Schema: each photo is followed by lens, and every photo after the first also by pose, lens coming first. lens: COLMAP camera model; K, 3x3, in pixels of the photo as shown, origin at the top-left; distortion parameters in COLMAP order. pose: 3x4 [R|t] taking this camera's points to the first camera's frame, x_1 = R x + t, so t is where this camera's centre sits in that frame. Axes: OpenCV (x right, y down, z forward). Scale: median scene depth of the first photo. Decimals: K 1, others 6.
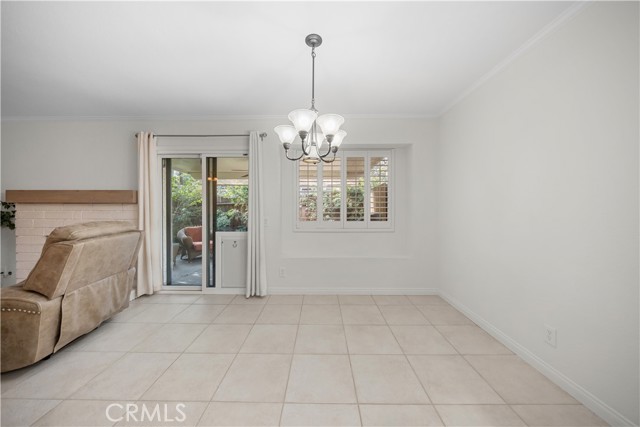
lens RADIAL K [[222.4, 0, 315.7], [0, 222.4, 203.6], [0, 0, 1]] dist [0.001306, -0.000405]
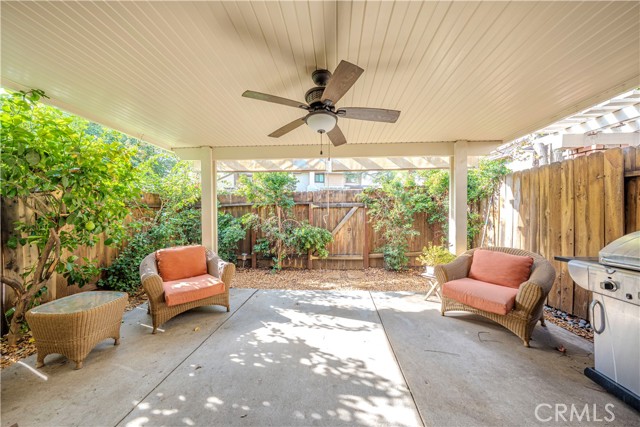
lens RADIAL K [[222.4, 0, 320.2], [0, 222.4, 210.9], [0, 0, 1]] dist [0.001306, -0.000405]
pose [[0.997980, -0.000362, -0.063526, -0.367186], [0.001397, 0.999867, 0.016243, 0.022725], [0.063512, -0.016298, 0.997848, 1.066065]]
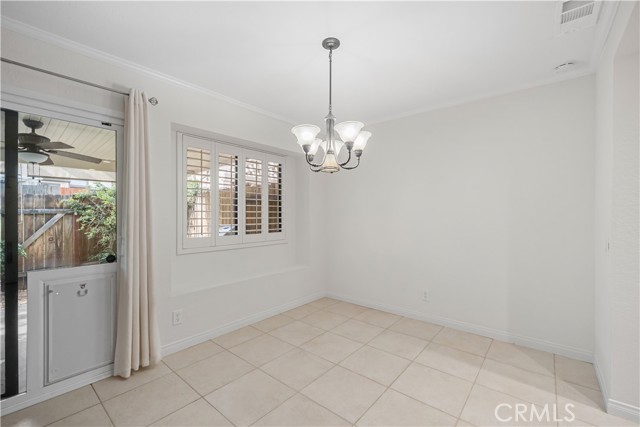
lens RADIAL K [[272.3, 0, 319.9], [0, 272.3, 212.7], [0, 0, 1]] dist [0.000164, -0.000260]
pose [[0.643731, 0.001035, 0.765251, -0.496817], [-0.005733, 0.999978, 0.003470, -0.005057], [-0.765231, -0.006621, 0.643722, 0.163907]]
